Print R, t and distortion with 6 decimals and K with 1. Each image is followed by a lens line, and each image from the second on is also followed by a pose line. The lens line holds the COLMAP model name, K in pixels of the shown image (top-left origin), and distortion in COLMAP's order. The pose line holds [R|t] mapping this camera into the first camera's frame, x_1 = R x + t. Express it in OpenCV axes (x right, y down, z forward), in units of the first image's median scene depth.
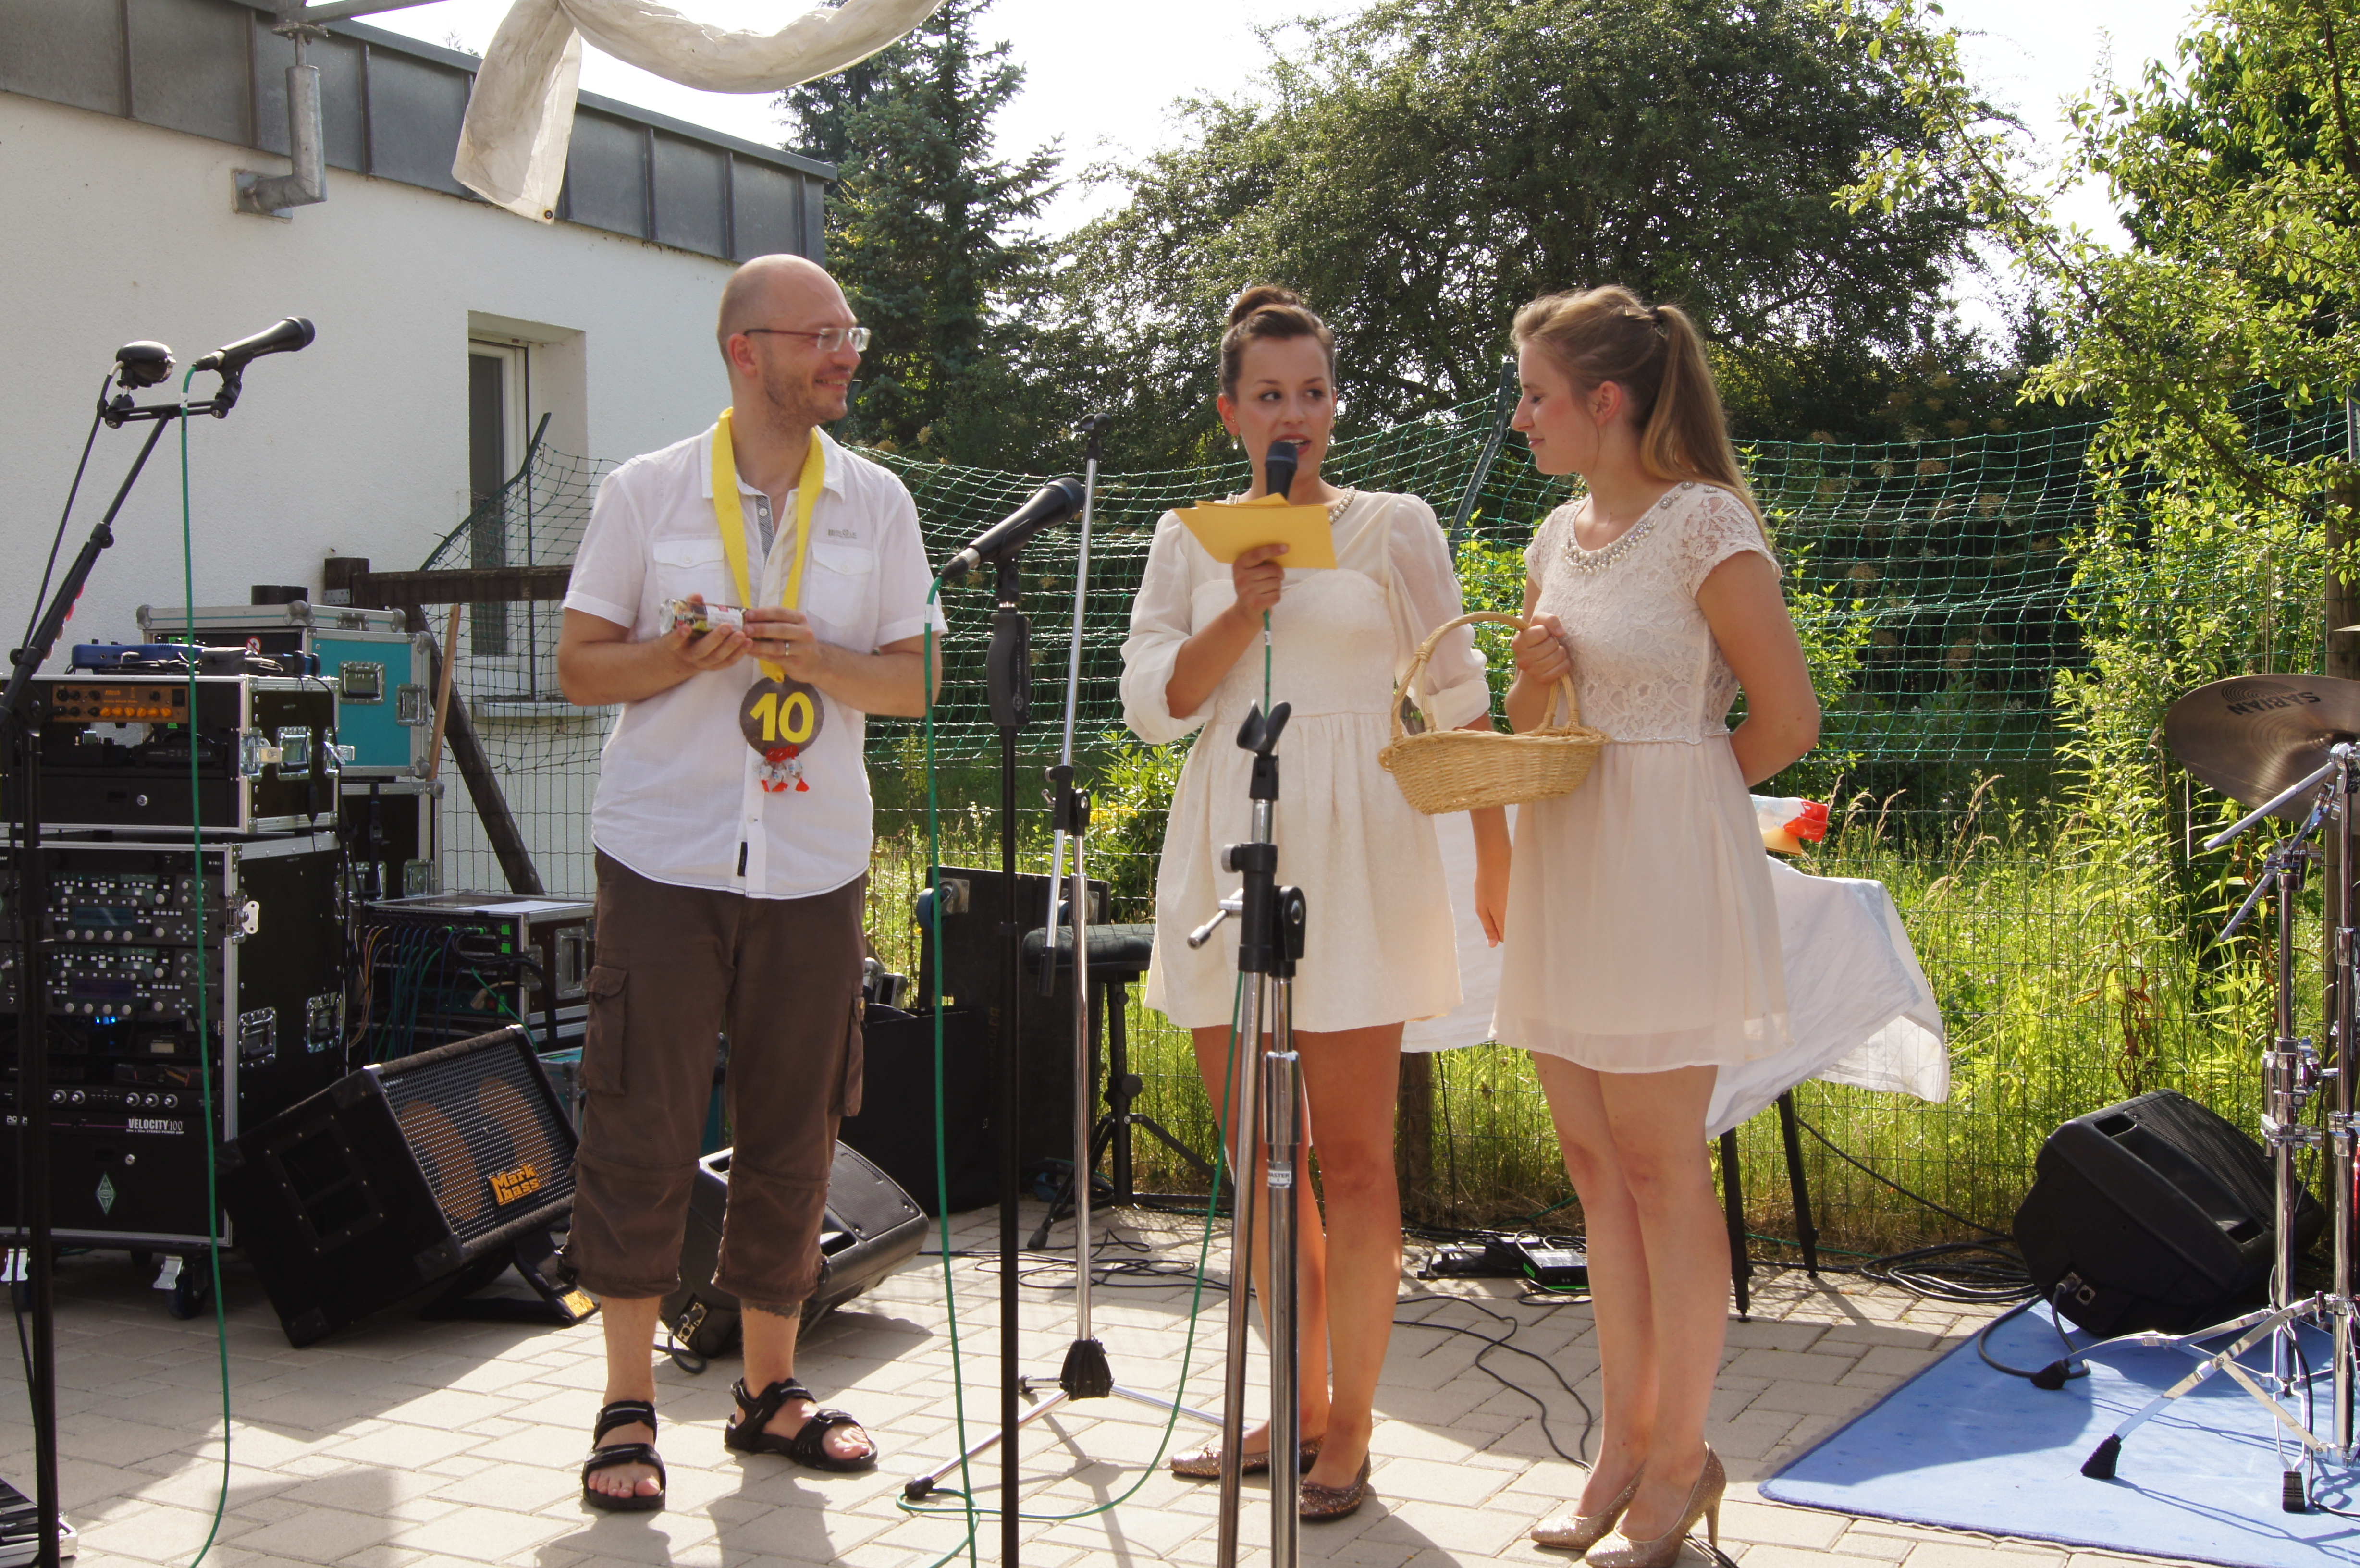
lens RADIAL K [[2639.7, 0, 1179.5], [0, 2639.7, 781.0], [0, 0, 1]] dist [-0.045757, 0.000000]
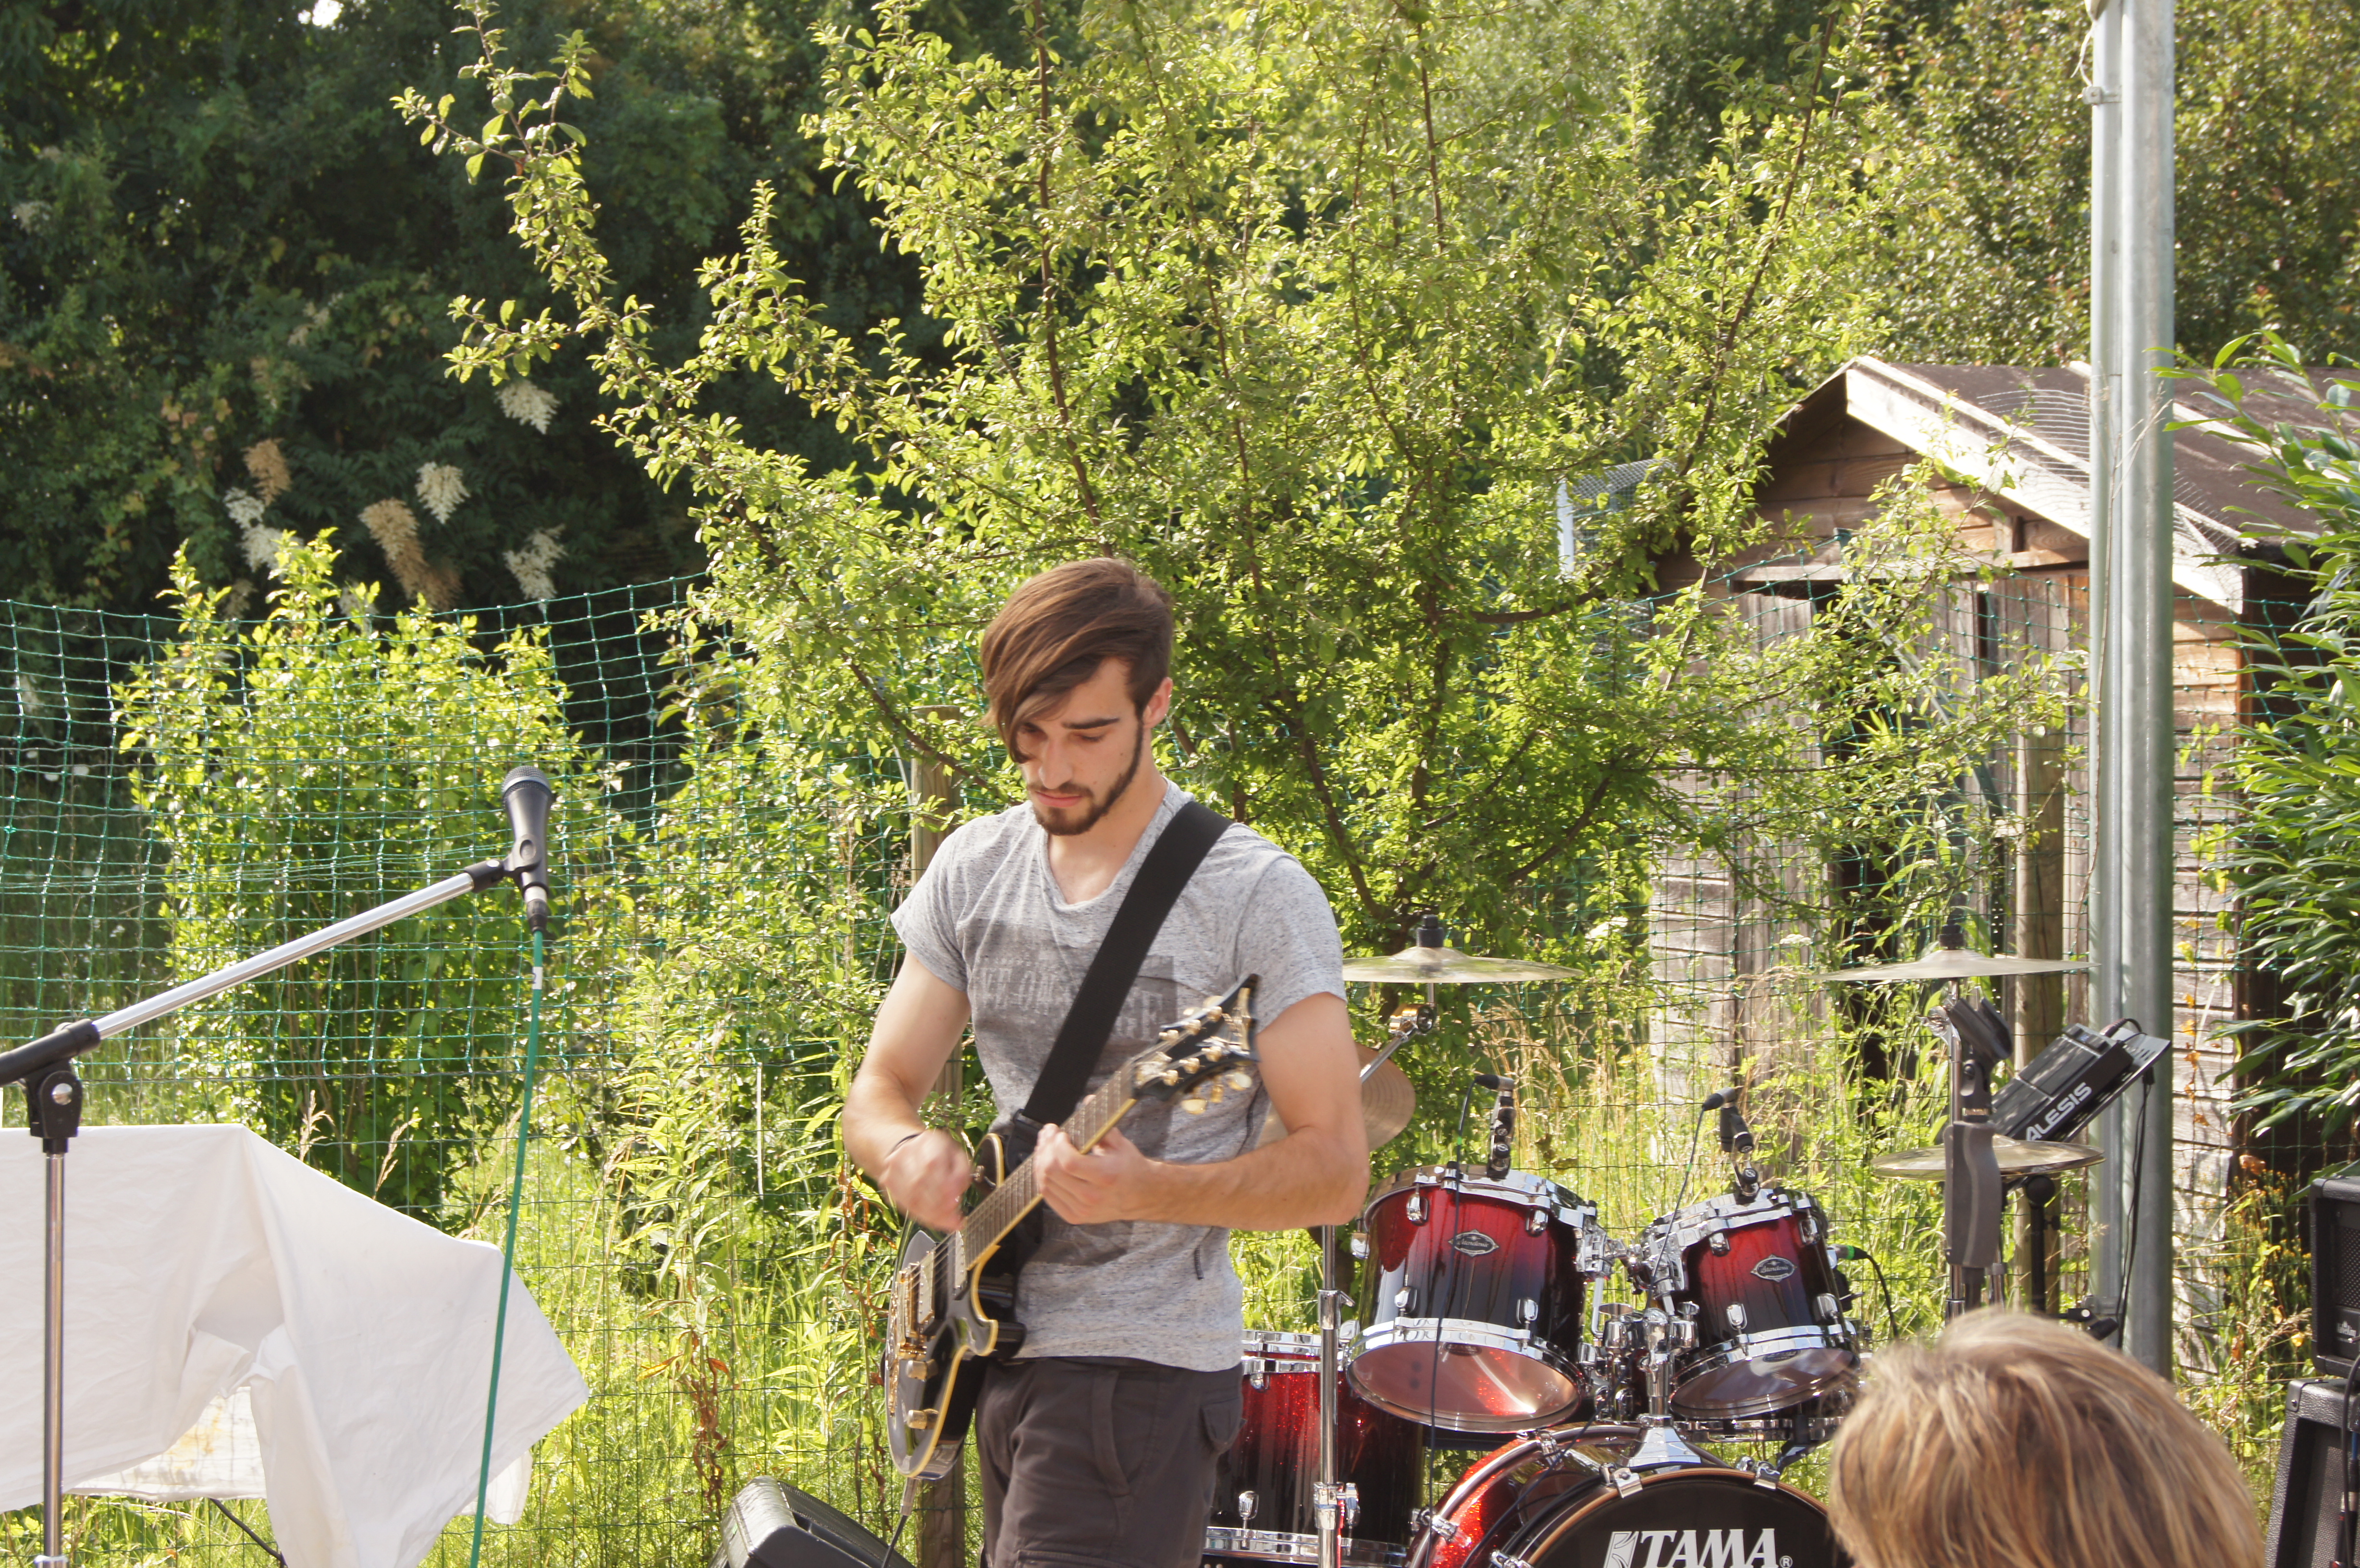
lens RADIAL K [[4972.2, 0, 1183.4], [0, 4972.2, 783.2], [0, 0, 1]] dist [0.040038, 0.000000]
pose [[0.720395, 0.003017, 0.693557, -0.475350], [0.013074, 0.999754, -0.017928, -0.053034], [-0.693440, 0.021983, 0.720179, -0.157594]]
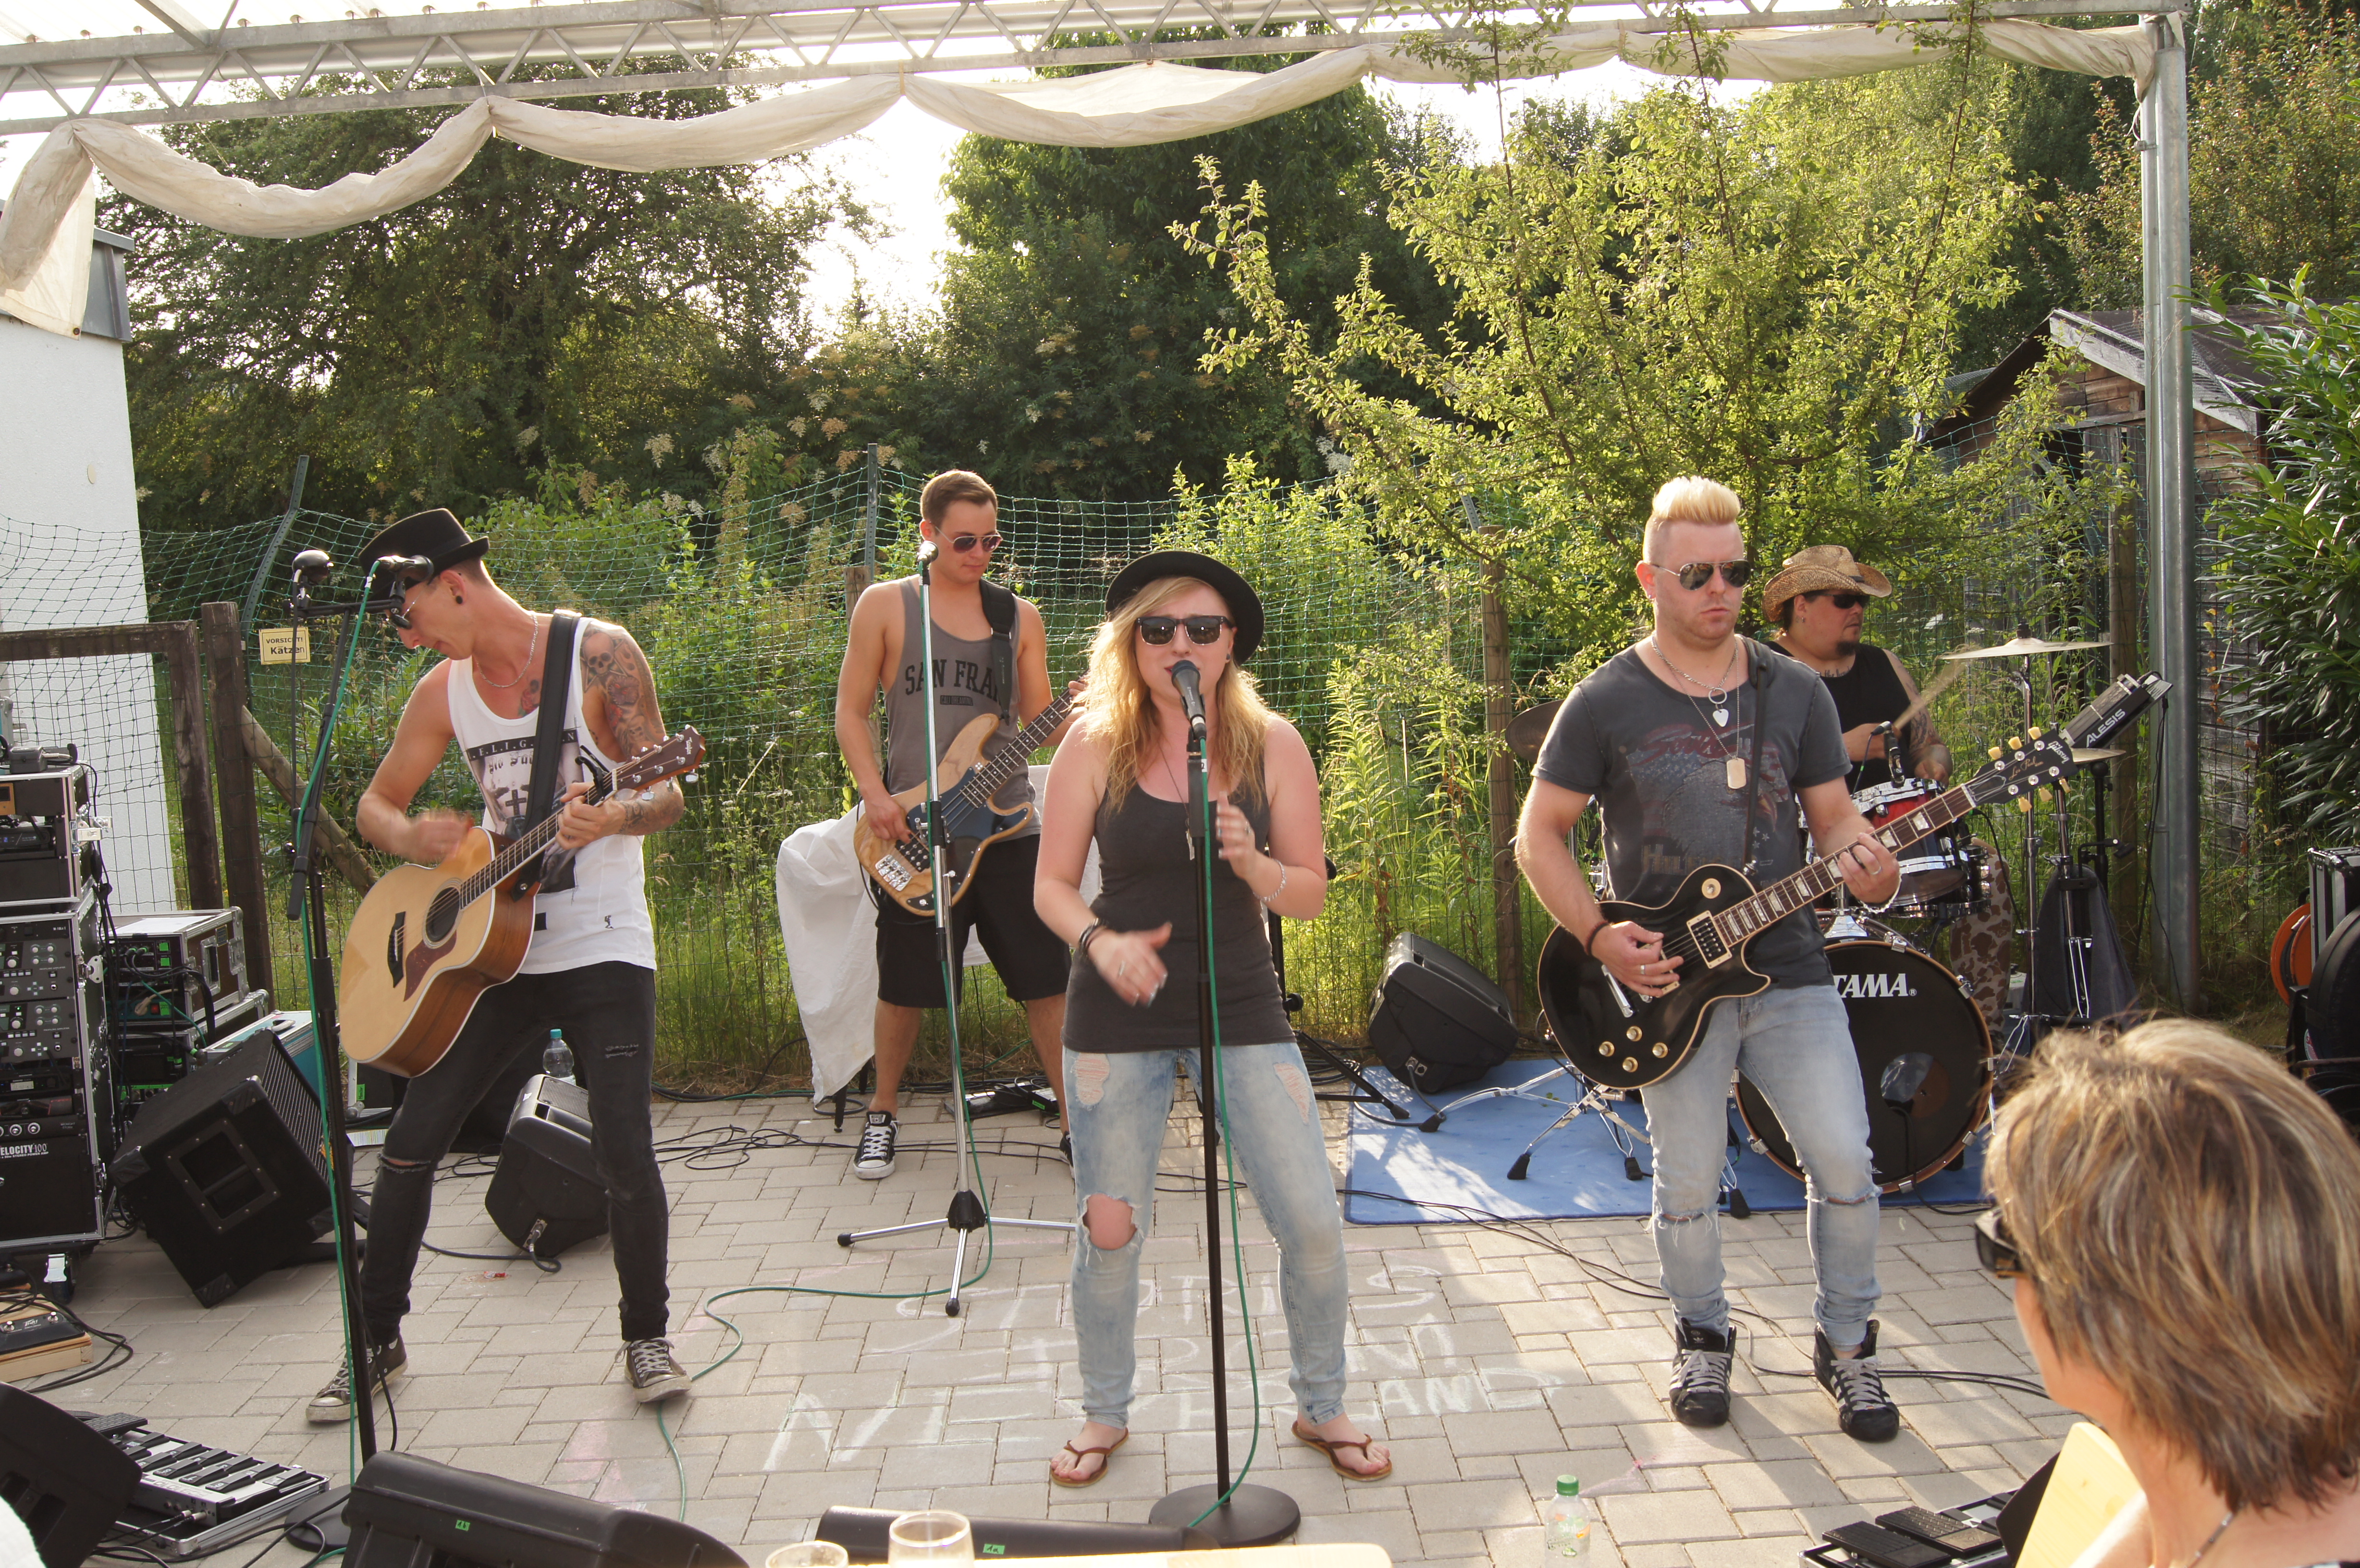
lens RADIAL K [[2267.1, 0, 1158.1], [0, 2267.1, 777.0], [0, 0, 1]] dist [-0.076541, 0.000000]
pose [[0.889623, -0.082749, 0.449136, -0.283890], [0.059691, 0.996080, 0.065285, -0.056790], [-0.452777, -0.031269, 0.891075, -0.103561]]
